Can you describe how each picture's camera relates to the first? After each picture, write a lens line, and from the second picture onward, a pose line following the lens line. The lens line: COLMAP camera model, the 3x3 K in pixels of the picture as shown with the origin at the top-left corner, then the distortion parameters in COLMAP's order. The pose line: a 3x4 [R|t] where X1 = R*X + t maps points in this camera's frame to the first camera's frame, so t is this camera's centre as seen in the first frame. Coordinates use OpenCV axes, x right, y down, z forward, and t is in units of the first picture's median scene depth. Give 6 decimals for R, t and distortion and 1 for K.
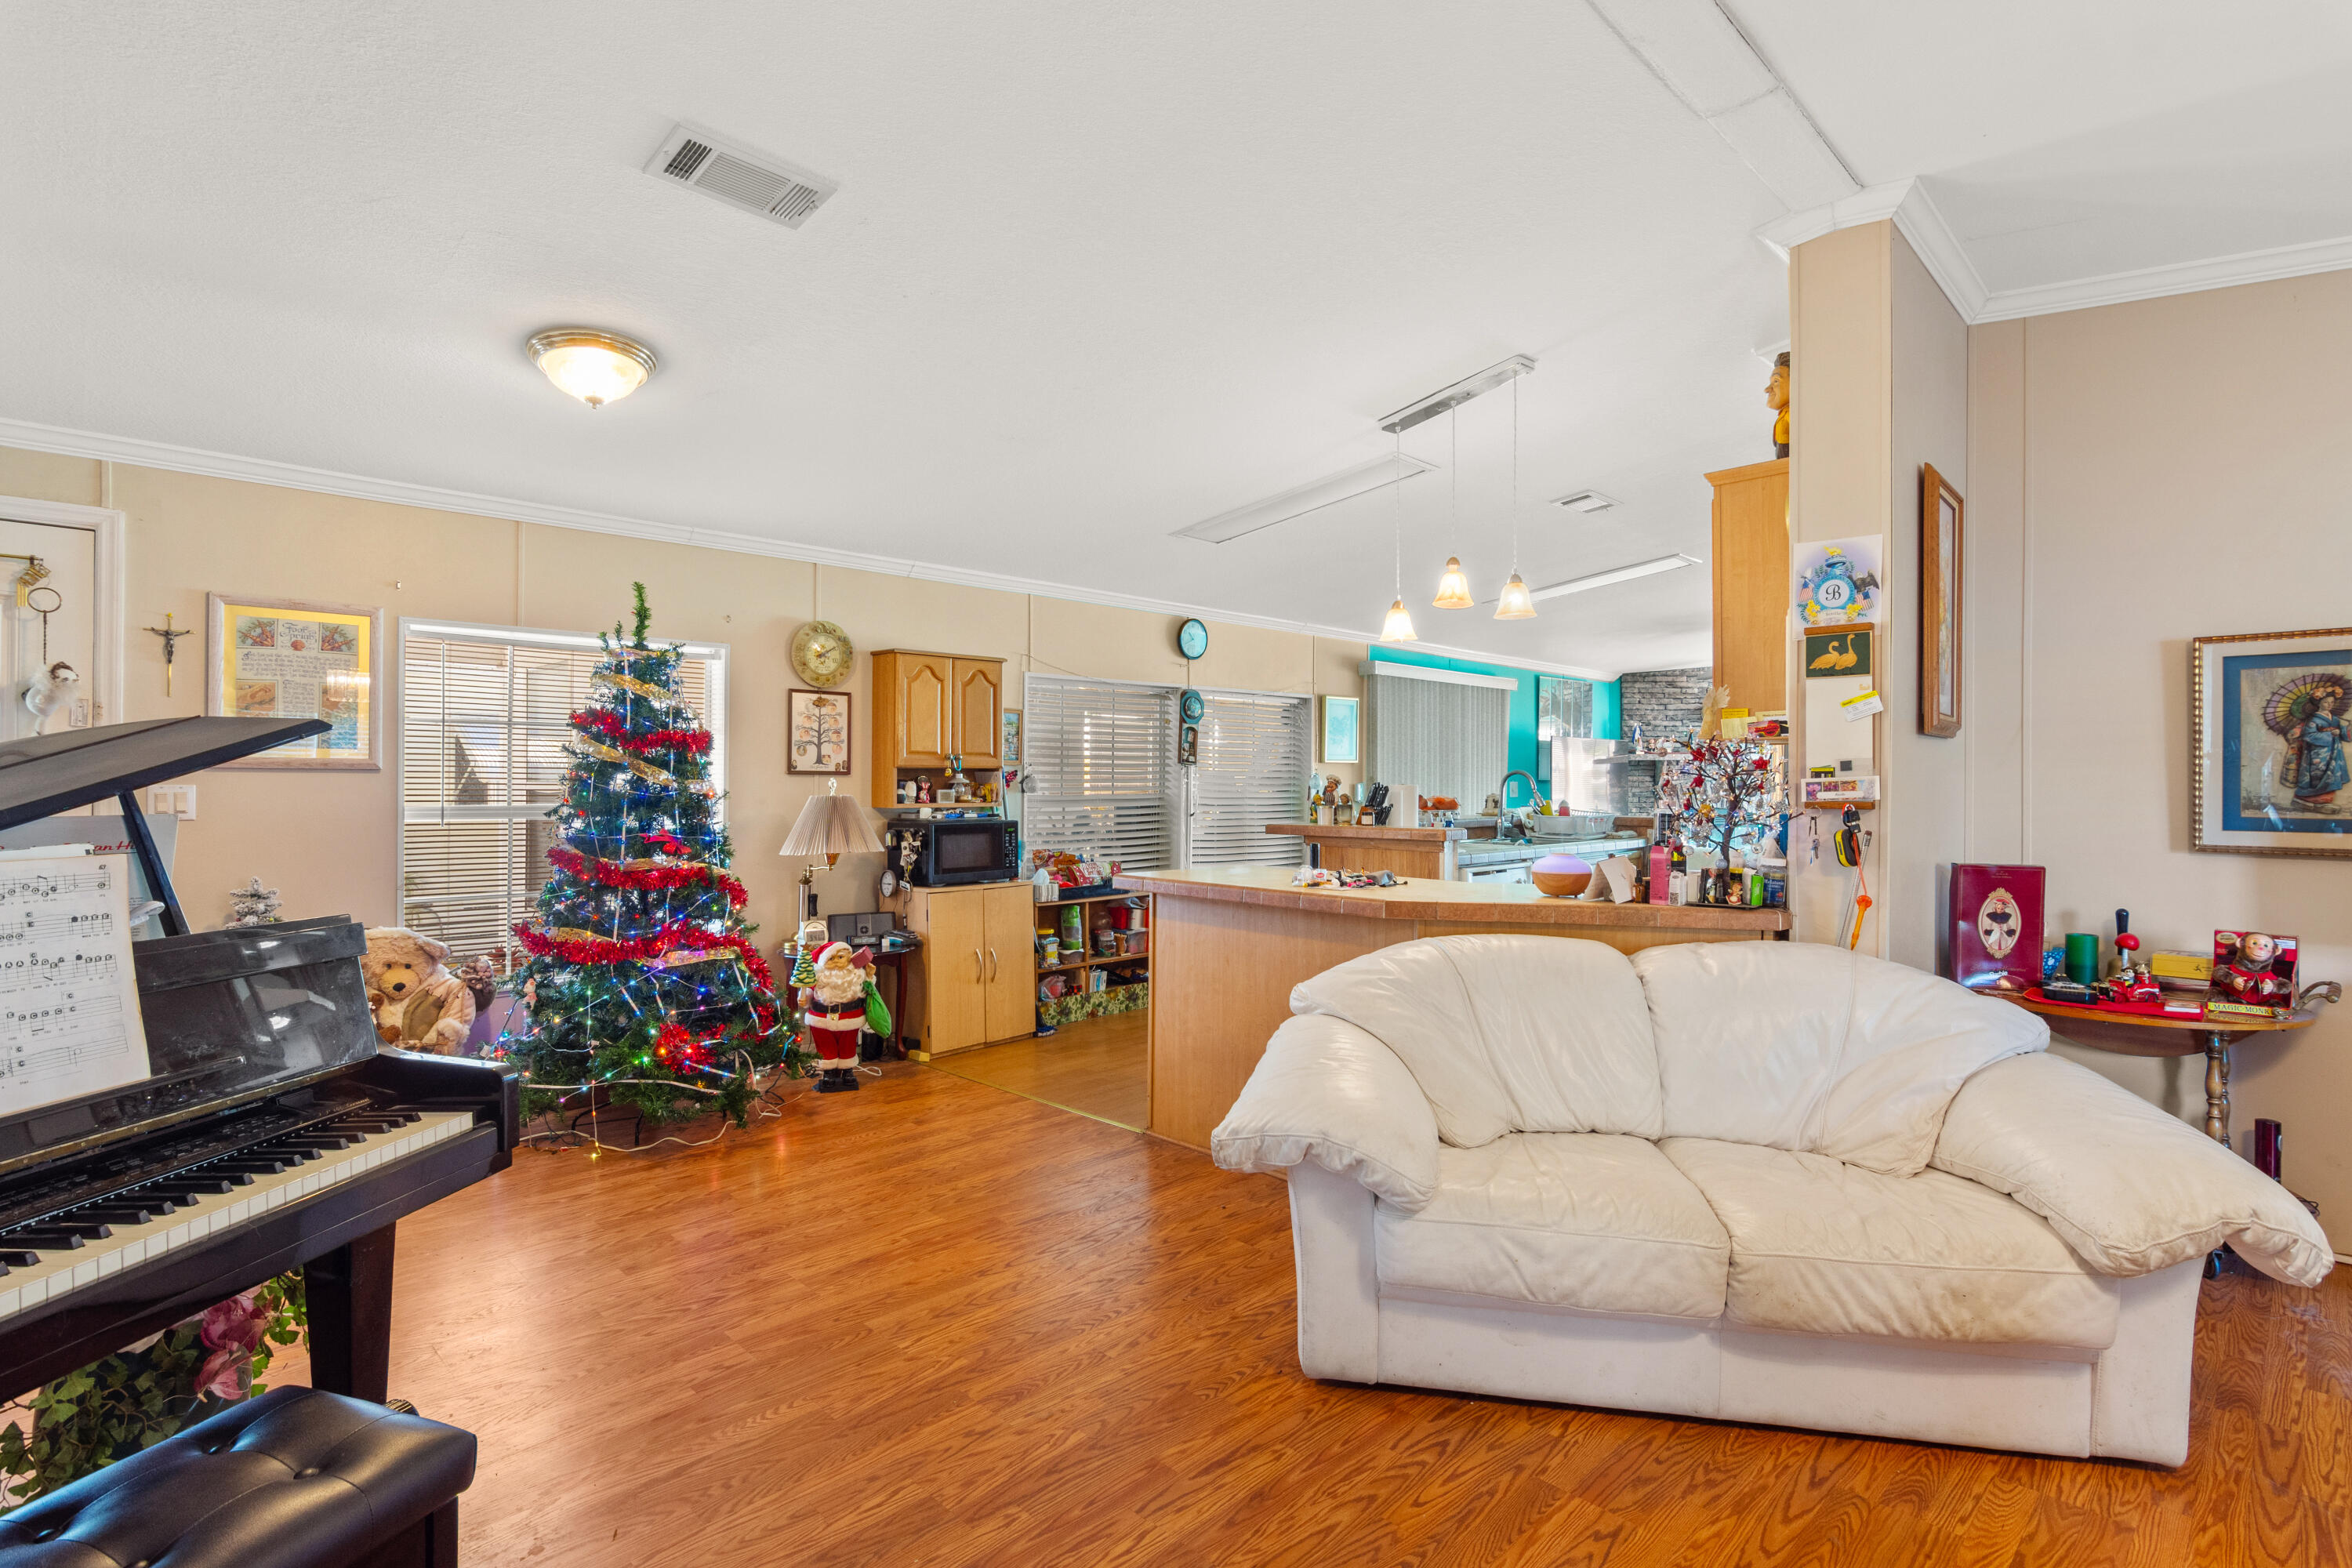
lens RADIAL K [[1149.7, 0, 1176.0], [0, 1149.7, 784.0], [0, 0, 1]] dist [0.000634, -0.000194]
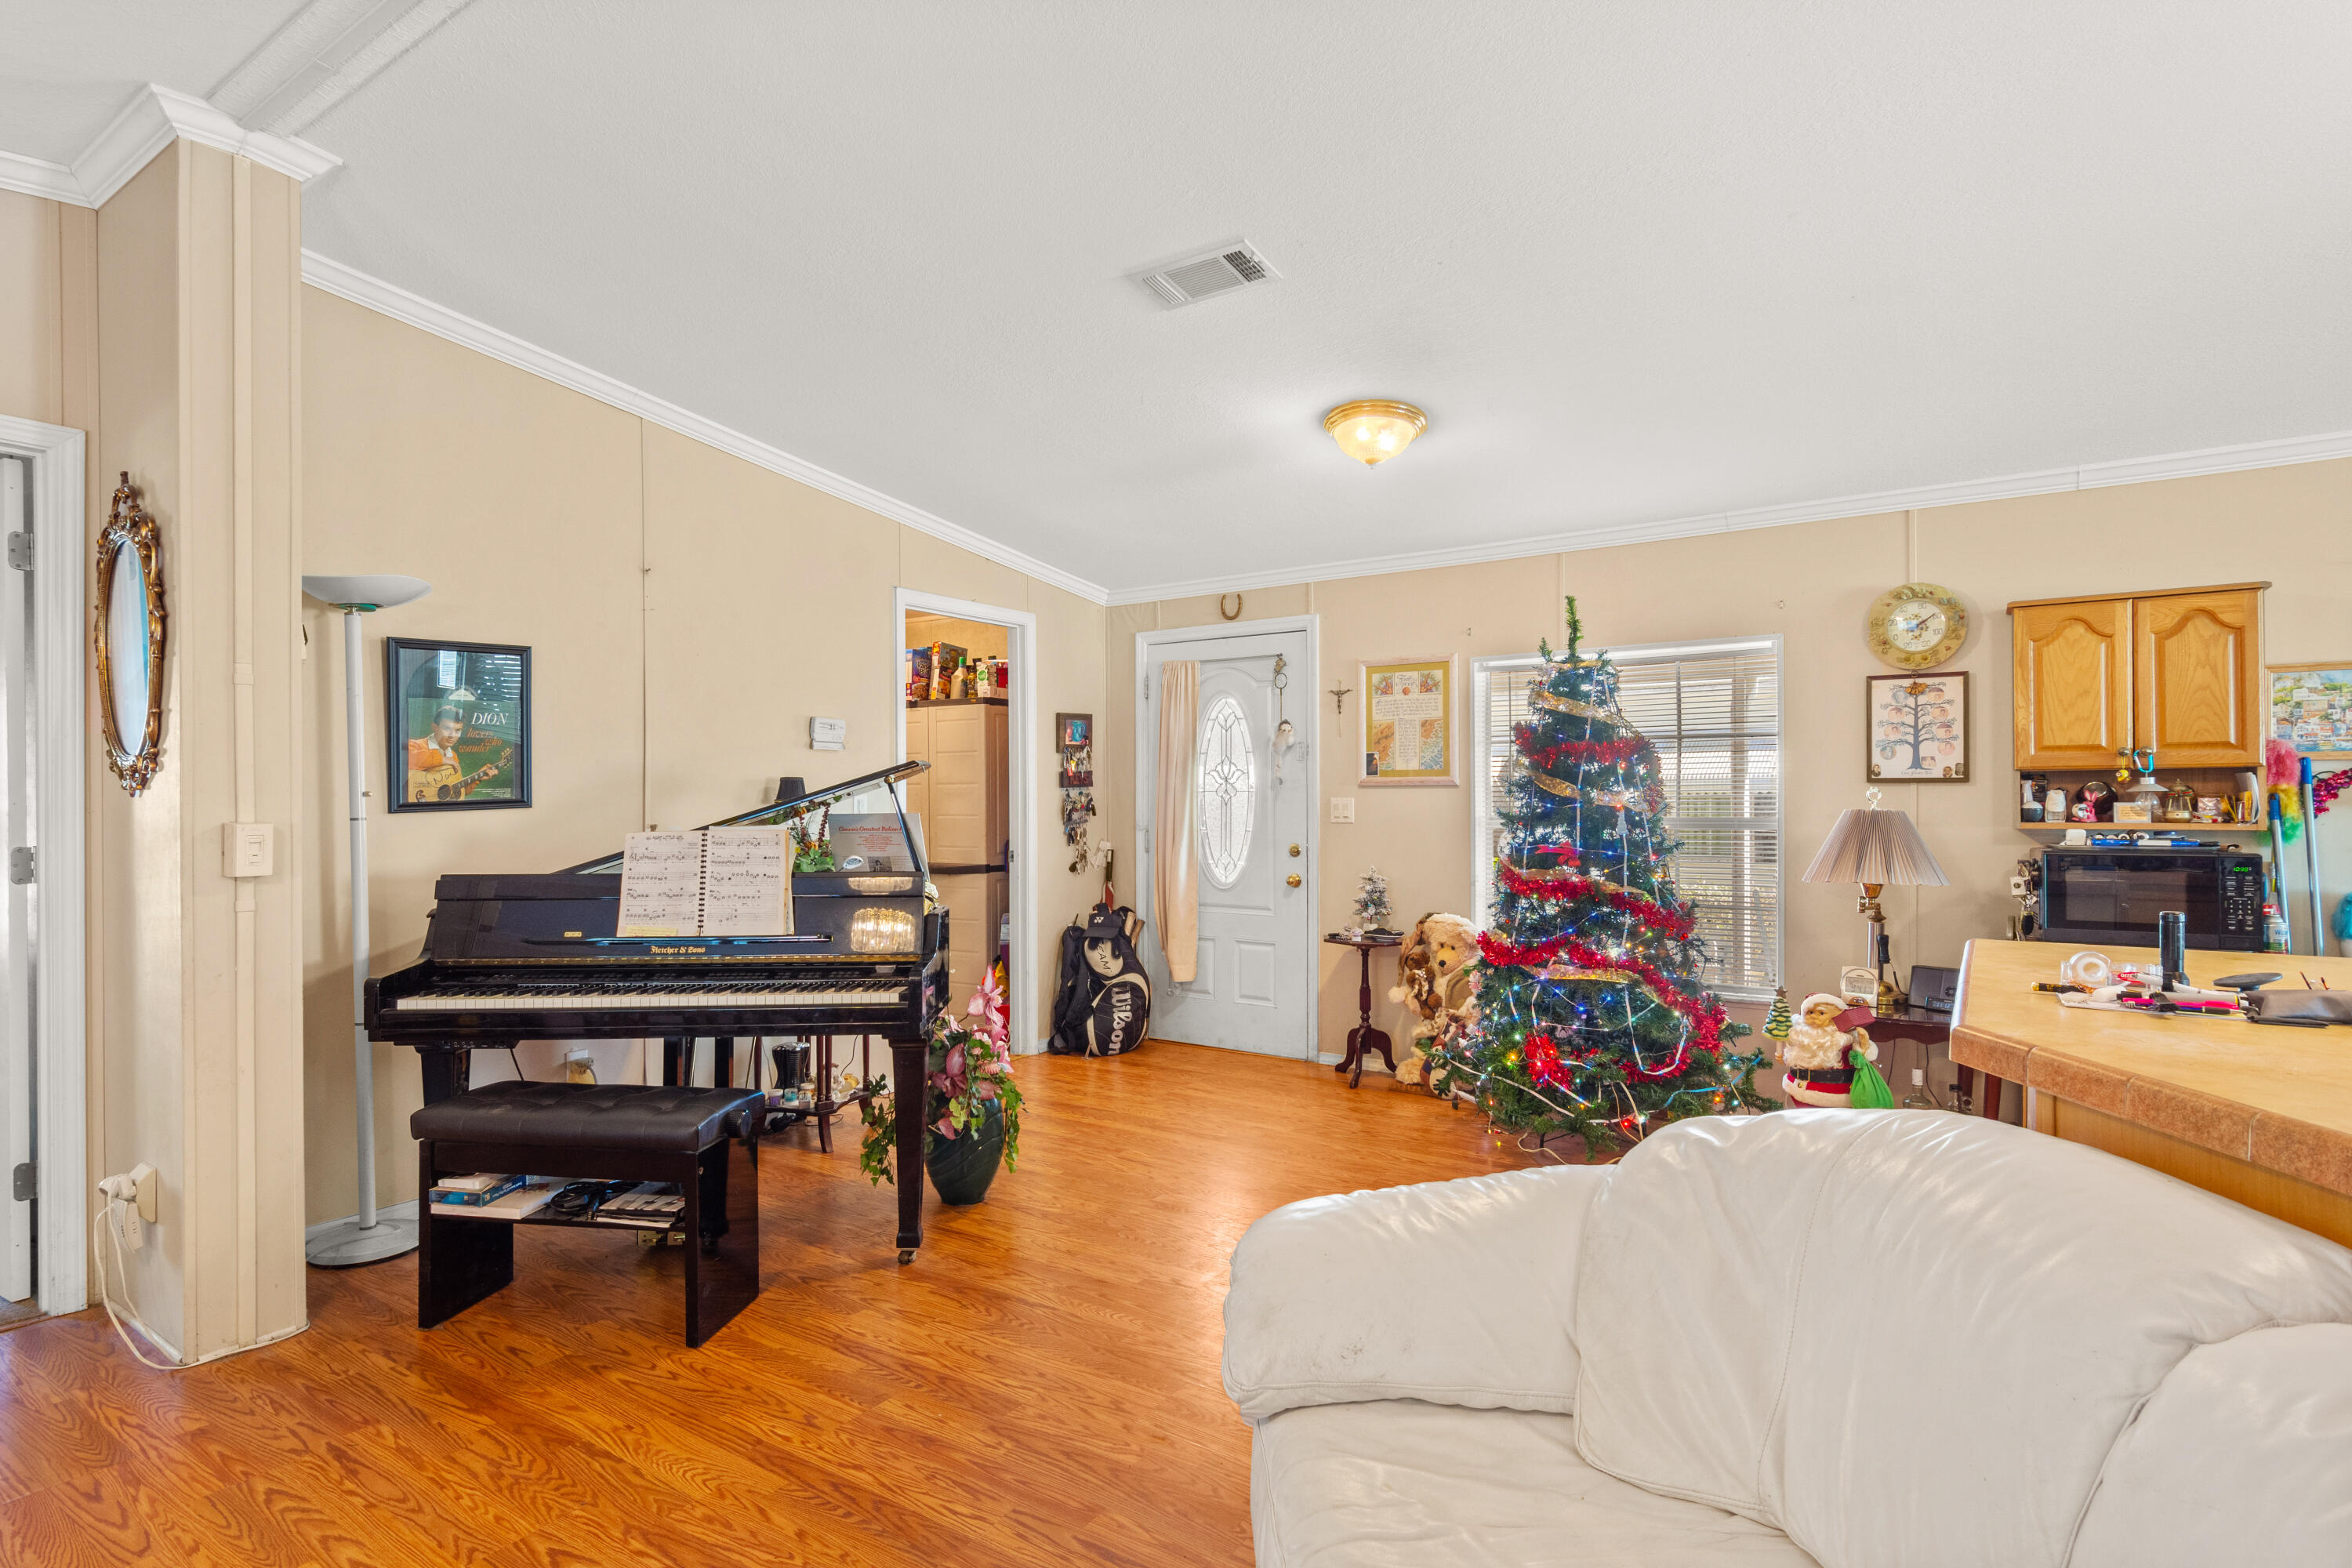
lens RADIAL K [[1216.3, 0, 1177.0], [0, 1216.3, 803.2], [0, 0, 1]] dist [-0.002123, -0.000072]
pose [[0.181905, -0.000286, -0.983316, 0.408853], [0.003170, 0.999995, 0.000296, 0.003890], [0.983311, -0.003171, 0.181905, 0.370897]]
